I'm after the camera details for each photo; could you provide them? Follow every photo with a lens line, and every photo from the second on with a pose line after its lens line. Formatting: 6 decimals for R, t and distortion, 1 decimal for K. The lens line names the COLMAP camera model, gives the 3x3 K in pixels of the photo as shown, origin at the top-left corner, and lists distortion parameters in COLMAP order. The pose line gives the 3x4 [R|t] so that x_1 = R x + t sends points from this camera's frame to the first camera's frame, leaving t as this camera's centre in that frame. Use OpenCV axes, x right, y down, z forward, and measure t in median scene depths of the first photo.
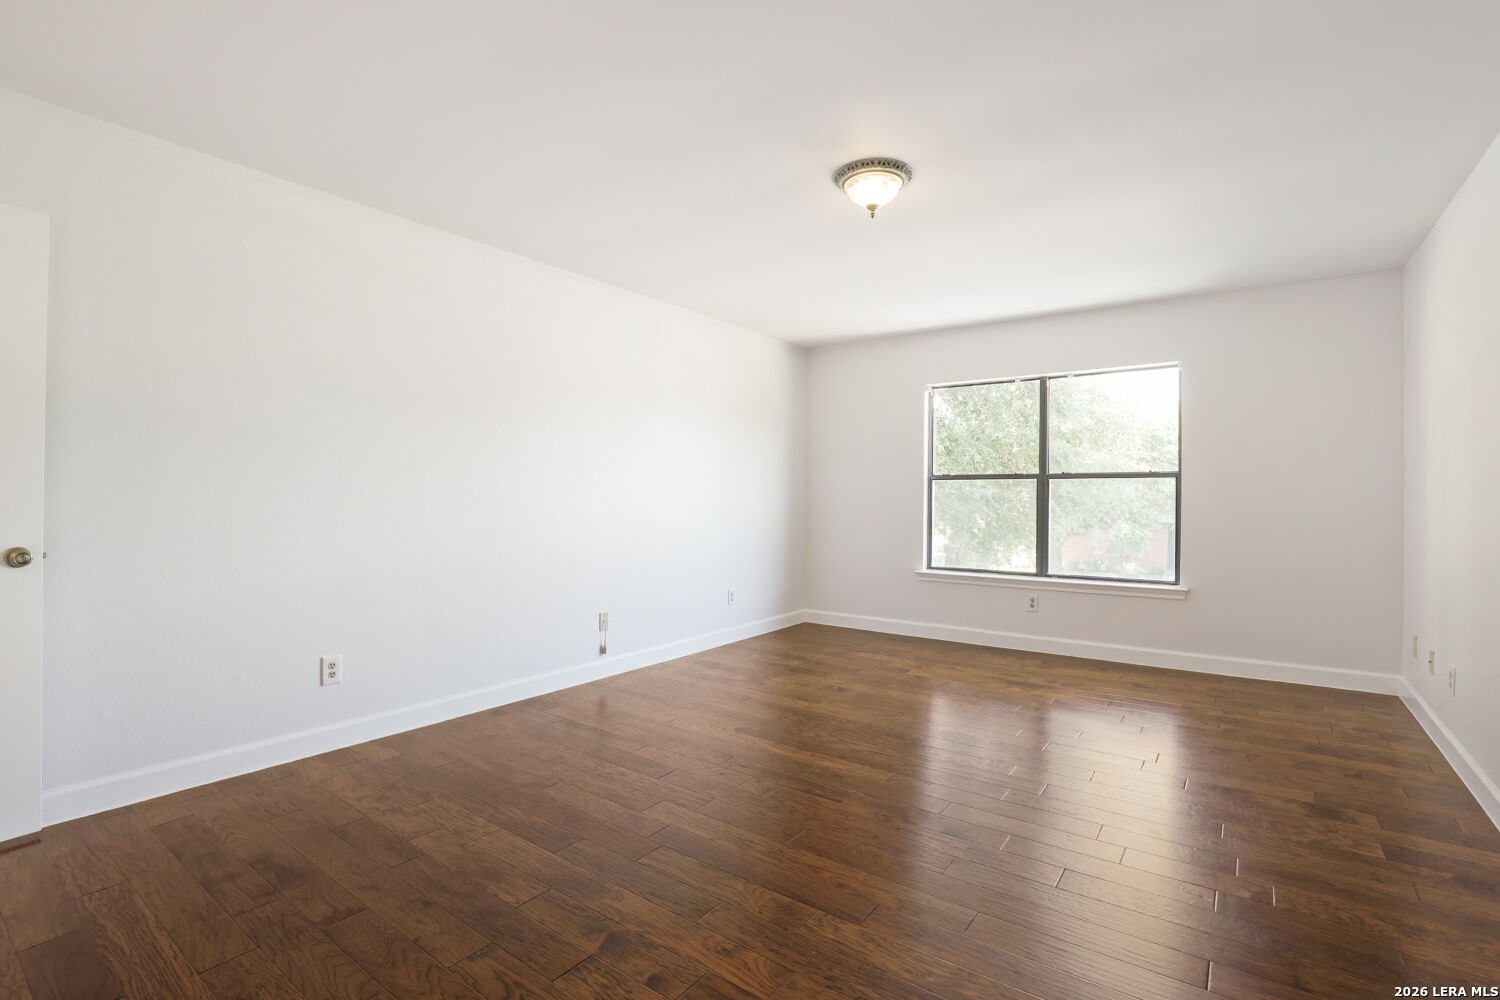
lens RADIAL K [[681.5, 0, 753.7], [0, 681.5, 501.7], [0, 0, 1]] dist [0.002364, 0.000111]
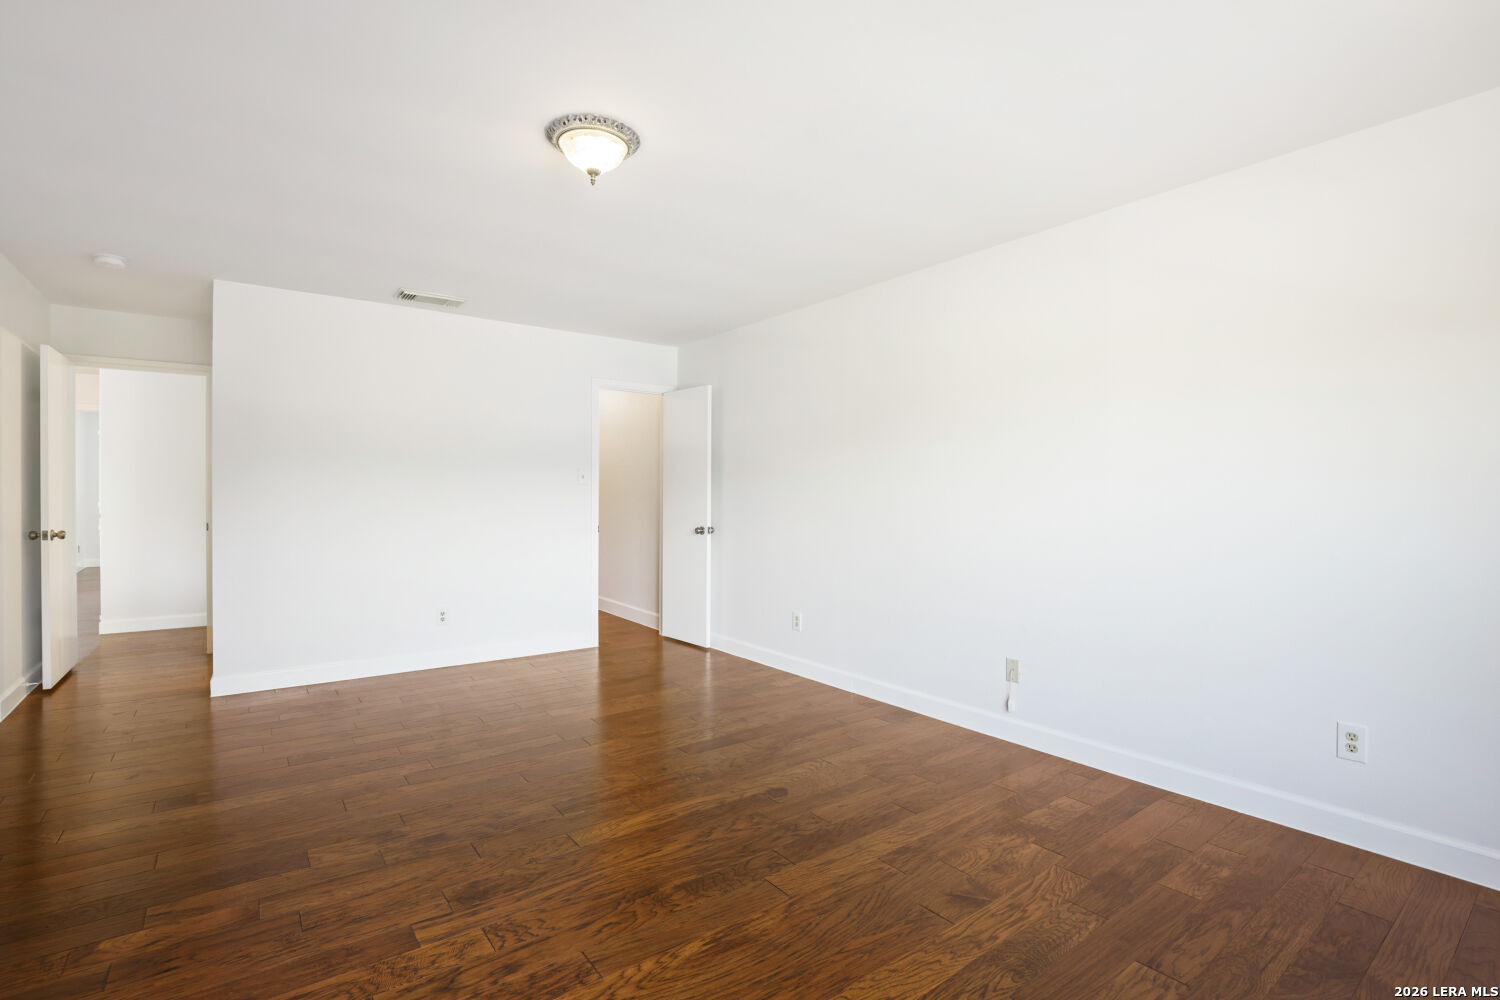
lens RADIAL K [[681.5, 0, 751.8], [0, 681.5, 500.4], [0, 0, 1]] dist [0.002364, 0.000111]
pose [[-0.273274, -0.003350, -0.961930, 0.827101], [-0.011473, 0.999934, -0.000223, -0.019798], [0.961868, 0.010976, -0.273295, 1.245585]]
